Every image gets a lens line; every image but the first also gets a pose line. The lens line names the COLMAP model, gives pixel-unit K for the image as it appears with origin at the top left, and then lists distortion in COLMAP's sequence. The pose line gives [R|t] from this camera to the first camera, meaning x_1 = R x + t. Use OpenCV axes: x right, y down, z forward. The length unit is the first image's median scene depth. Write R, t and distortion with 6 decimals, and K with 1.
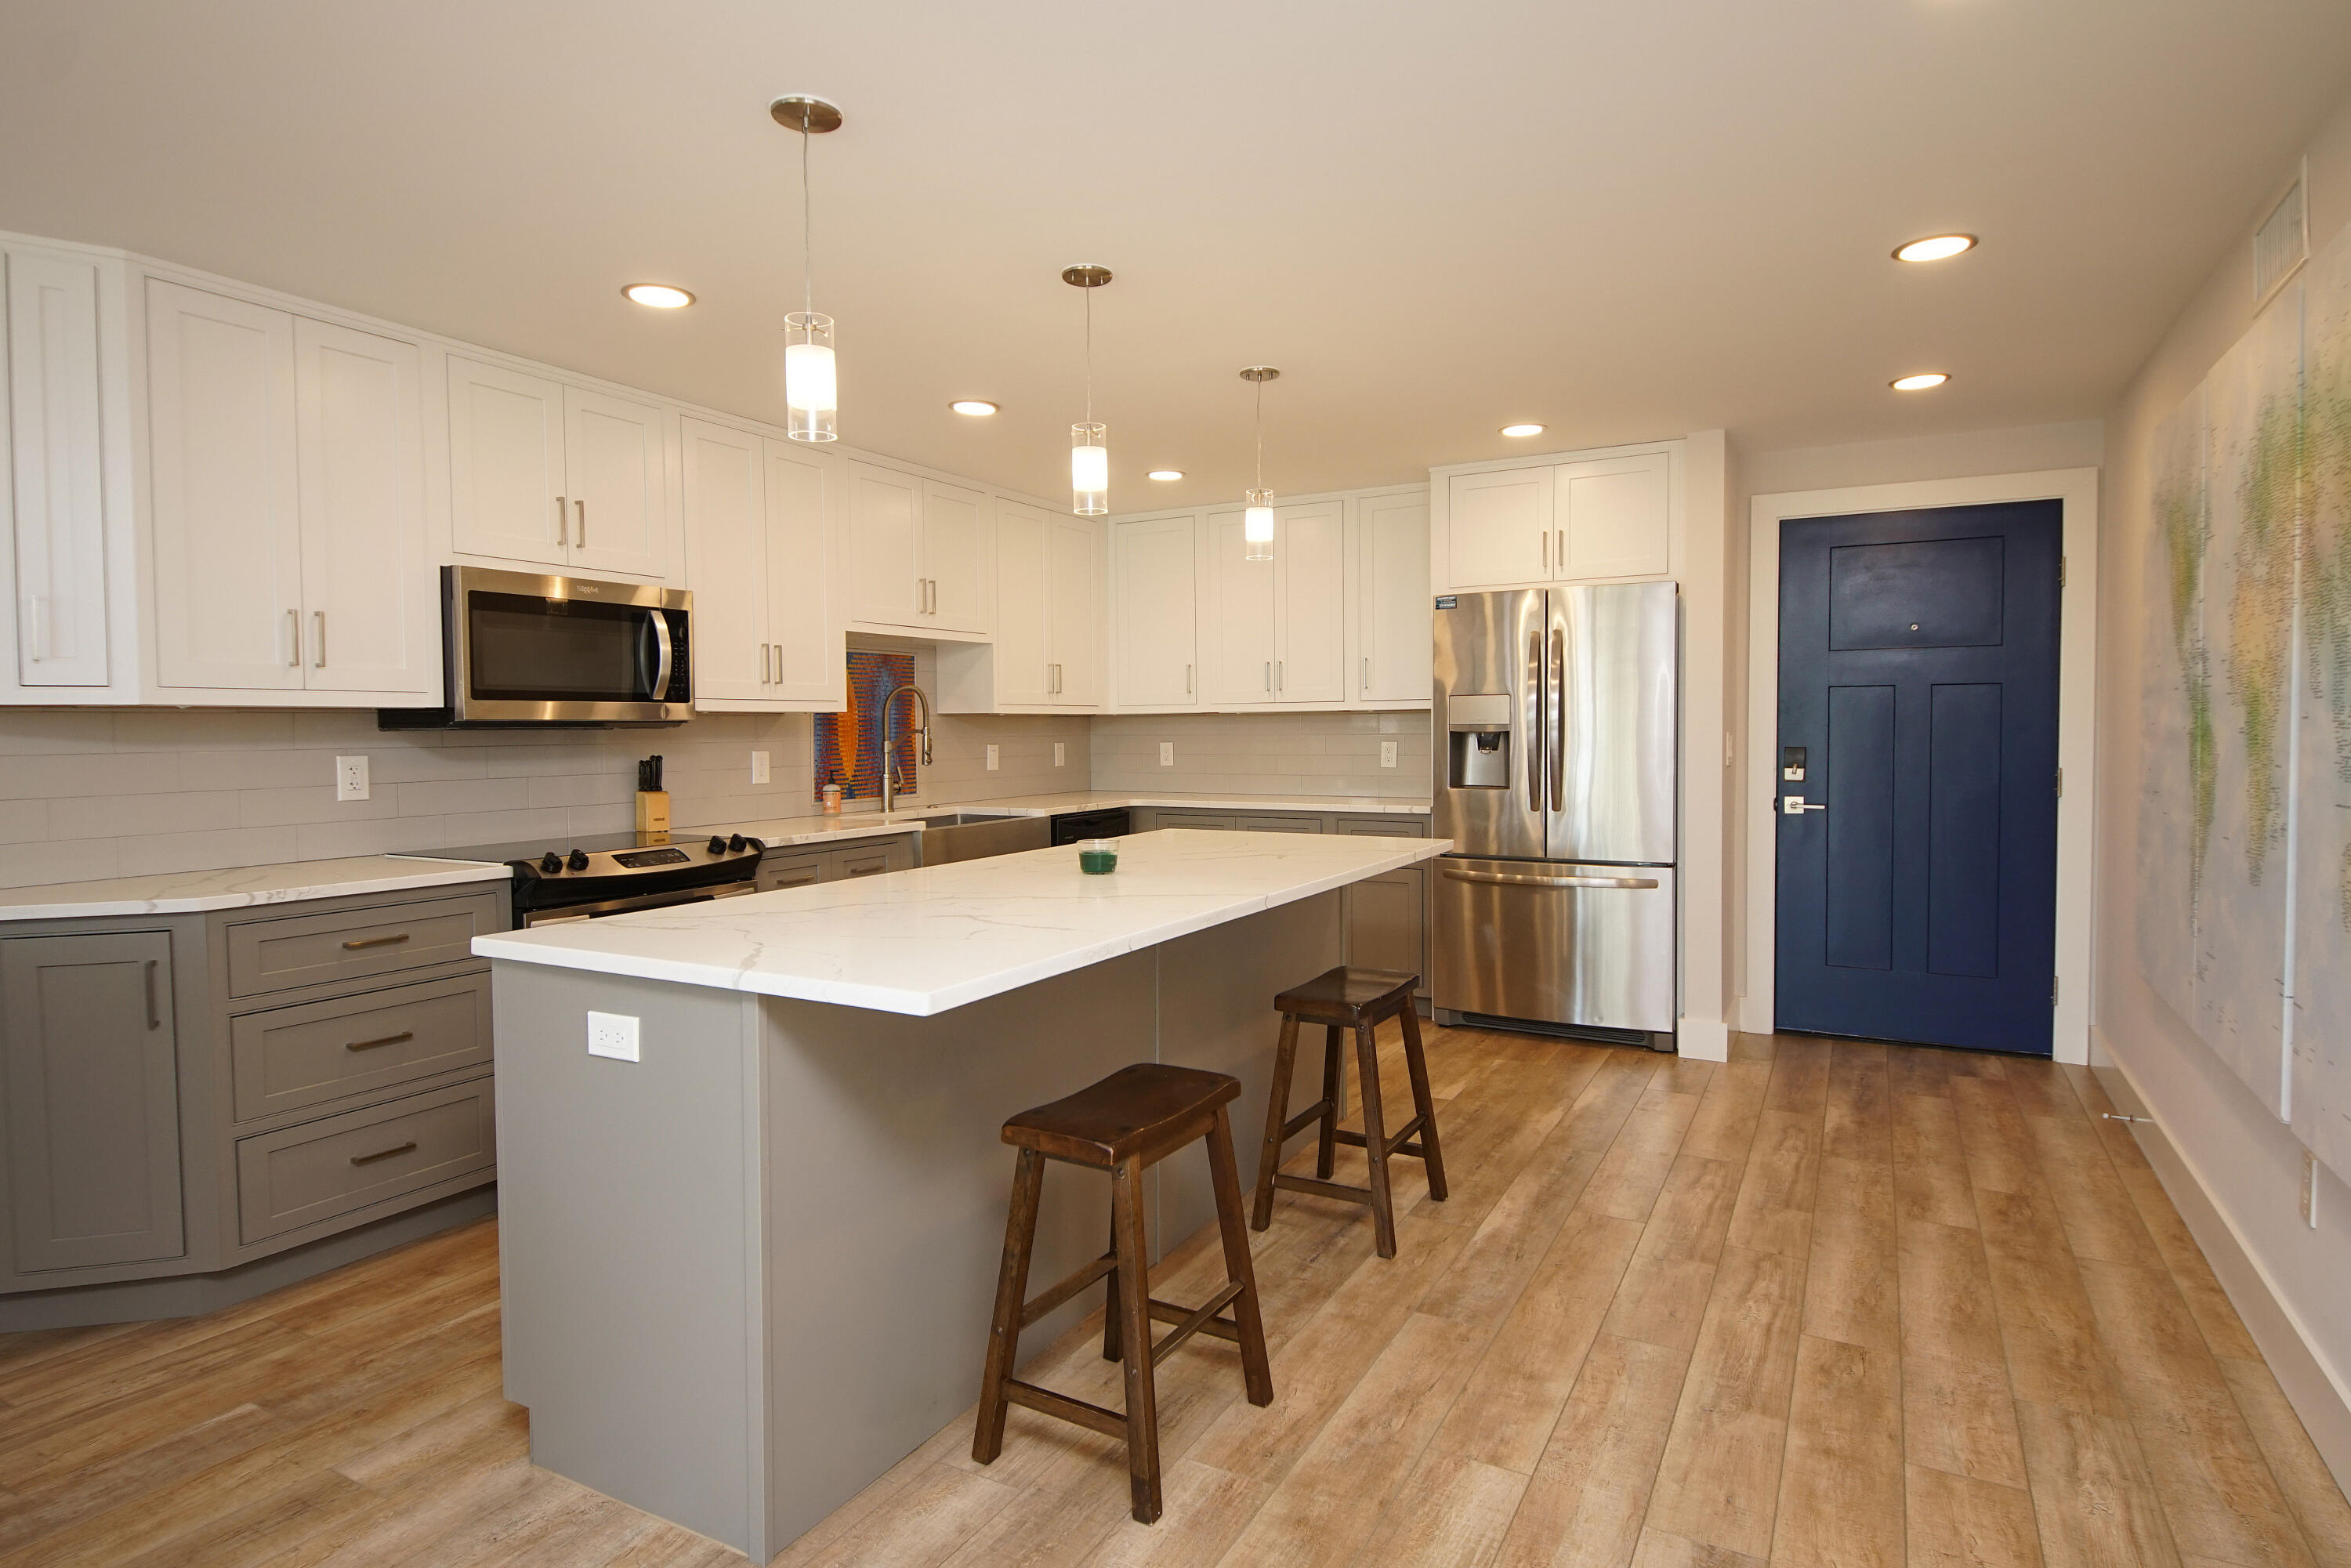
lens RADIAL K [[1258.8, 0, 1156.2], [0, 1258.8, 769.7], [0, 0, 1]] dist [0.031713, -0.030357]
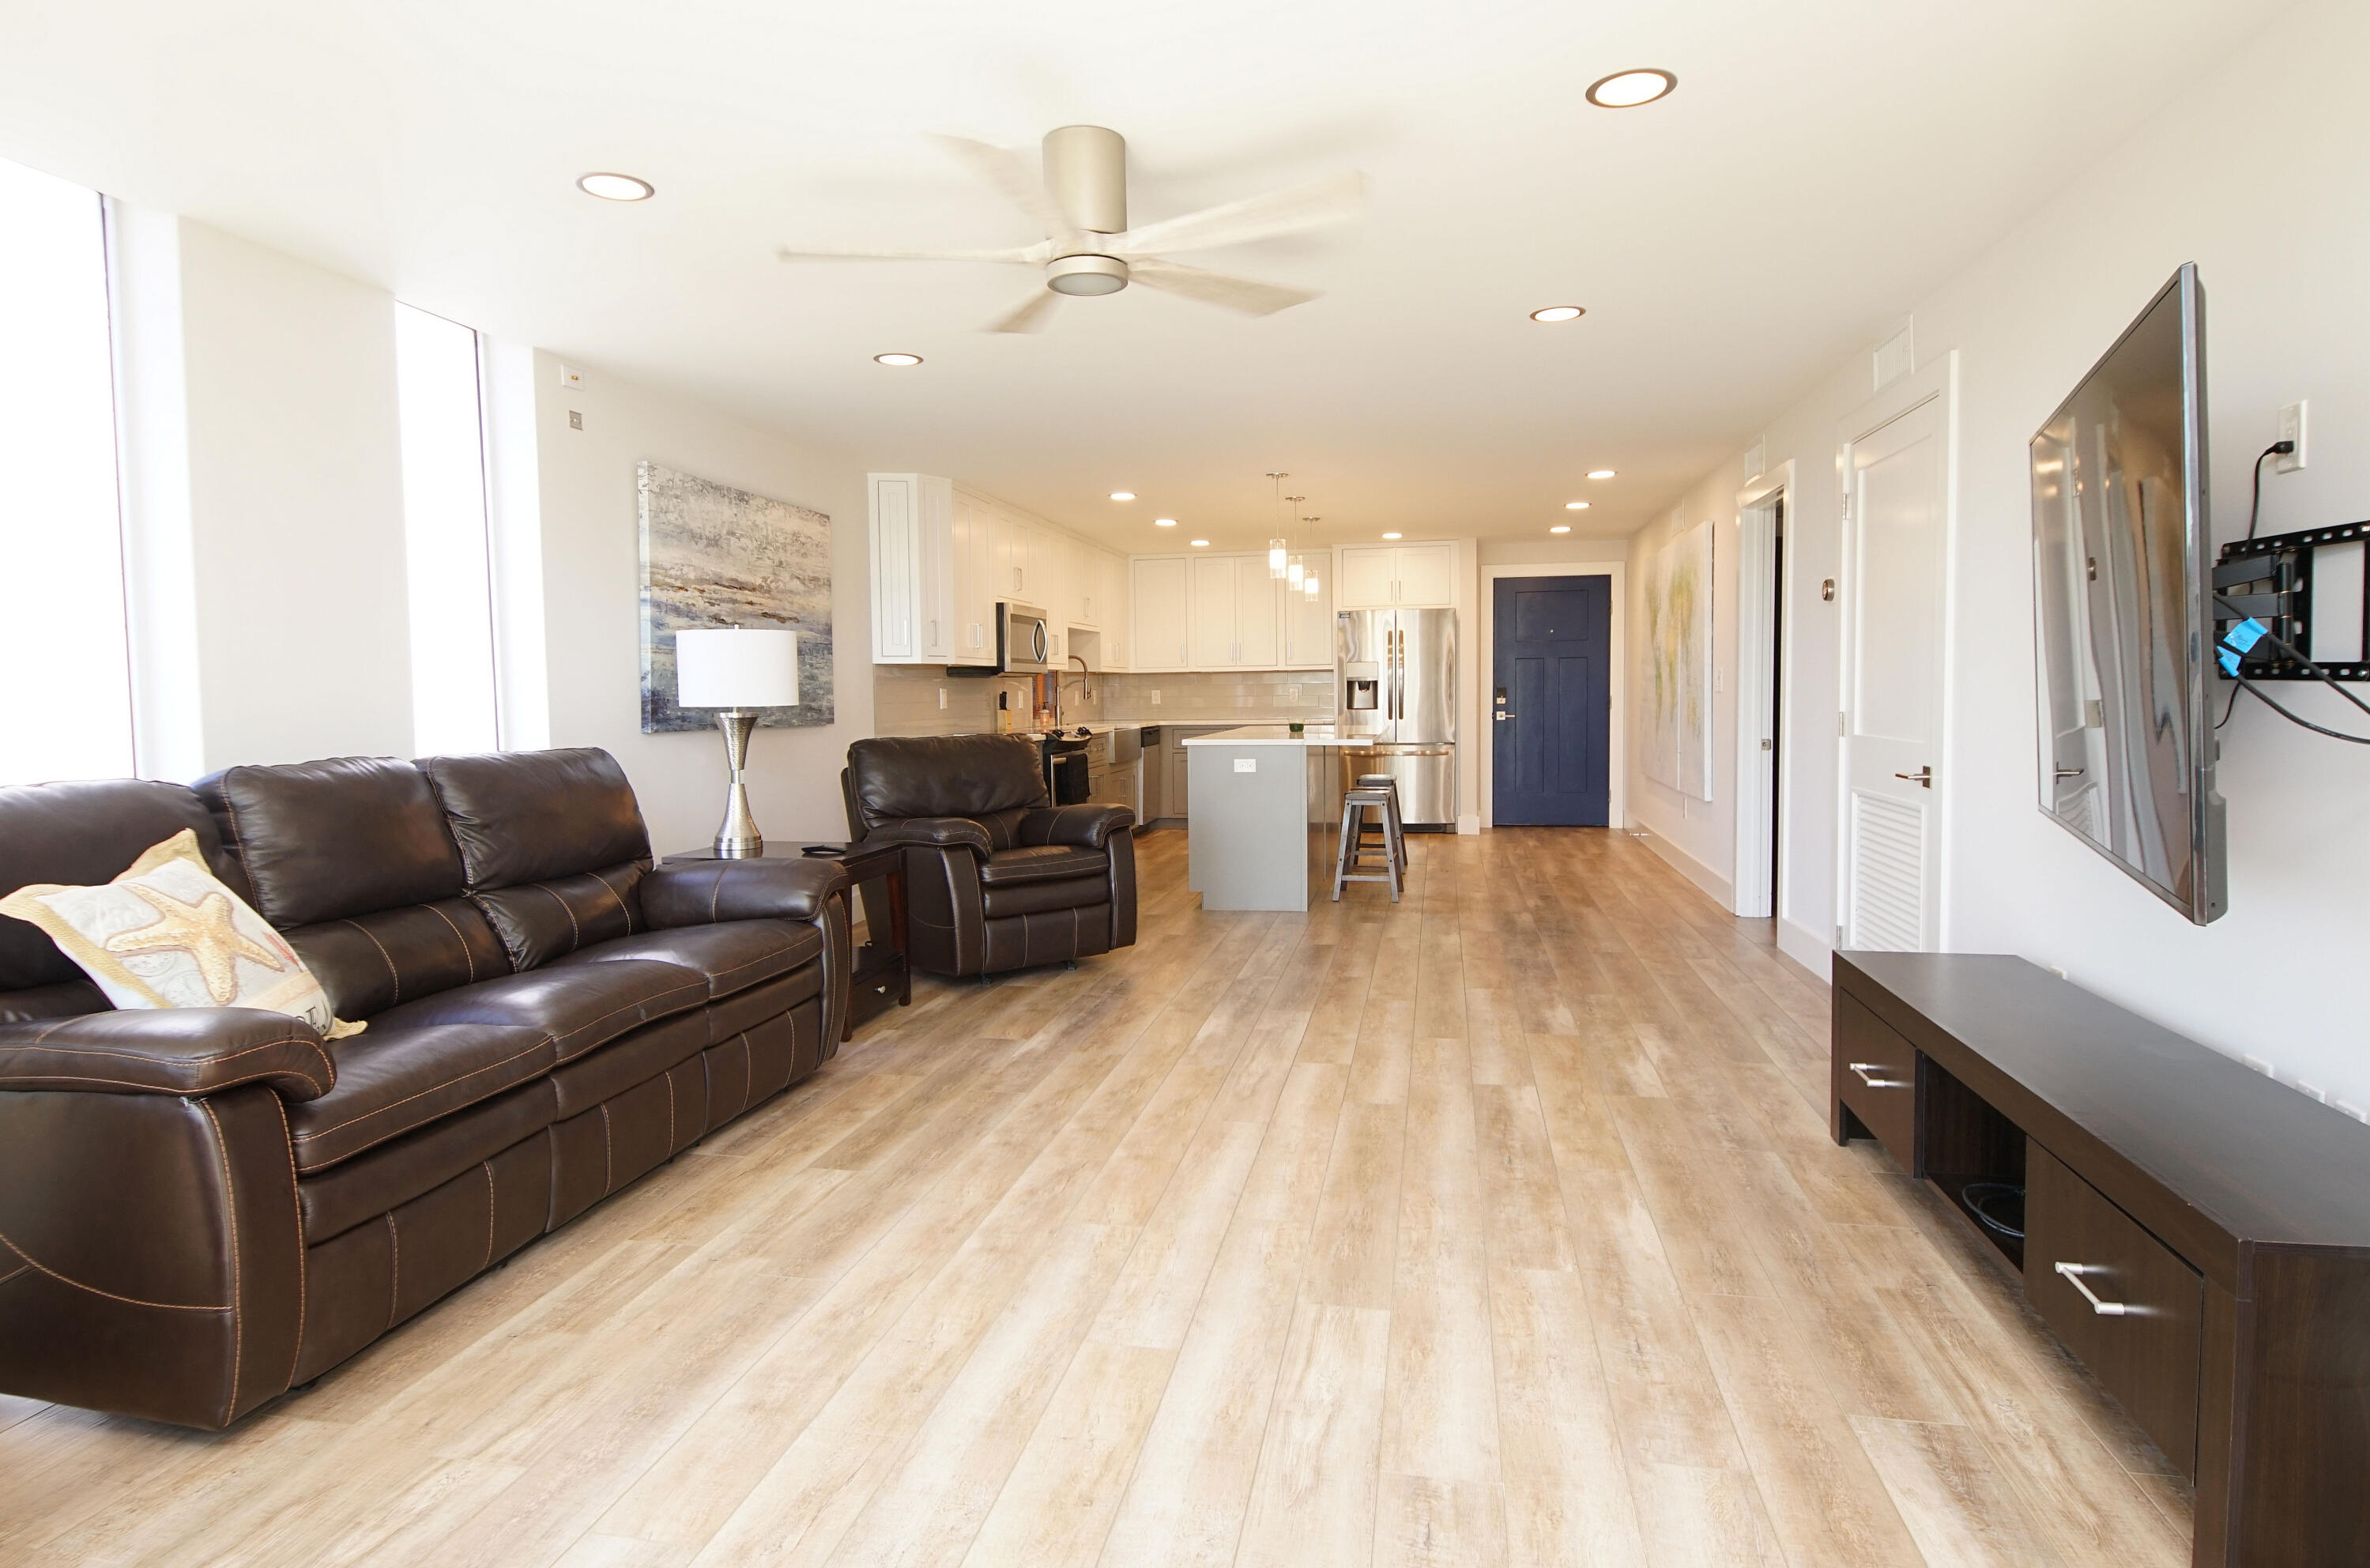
lens RADIAL K [[1298.5, 0, 1178.9], [0, 1298.5, 765.1], [0, 0, 1]] dist [0.031366, -0.027740]
pose [[0.950290, -0.021548, 0.310618, -0.874416], [0.015715, 0.999650, 0.021269, 0.072870], [-0.310968, -0.015331, 0.950297, -1.138977]]
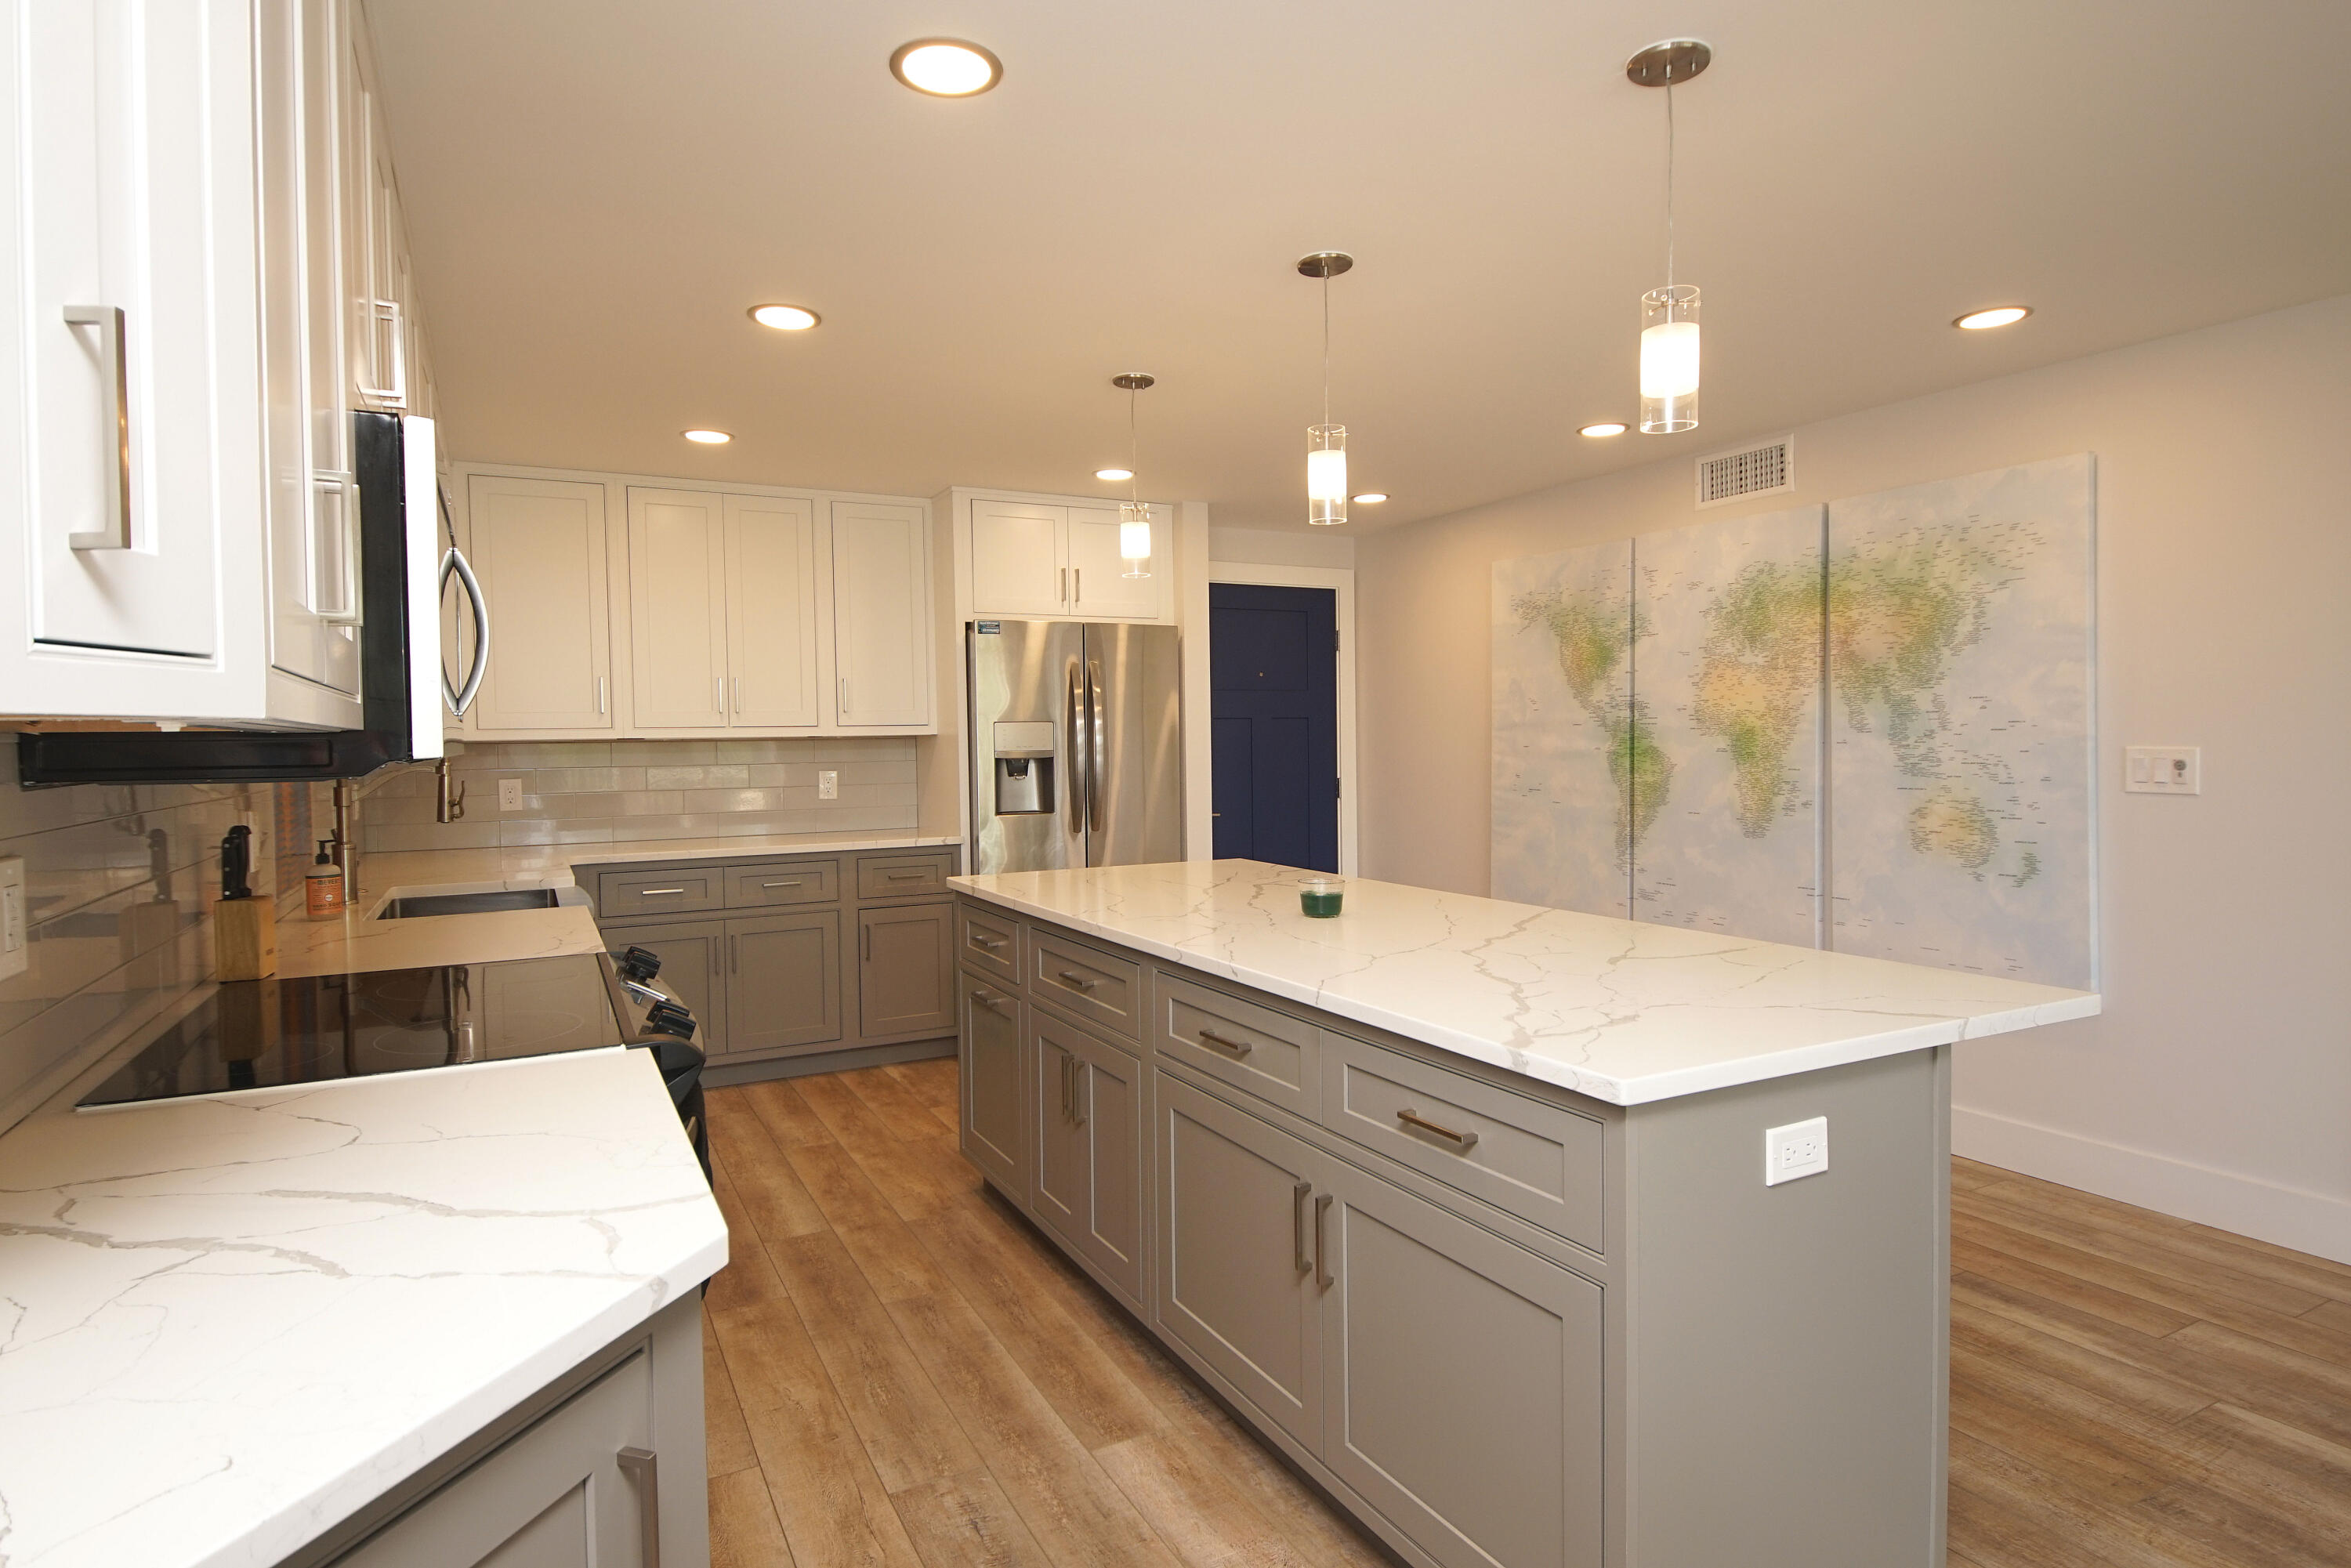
lens RADIAL K [[1258.8, 0, 1155.2], [0, 1258.8, 770.0], [0, 0, 1]] dist [0.031713, -0.030357]
pose [[0.550994, -0.021249, 0.834239, -0.702628], [0.037360, 0.999302, 0.000778, -0.023356], [-0.833673, 0.030739, 0.551403, 0.477281]]
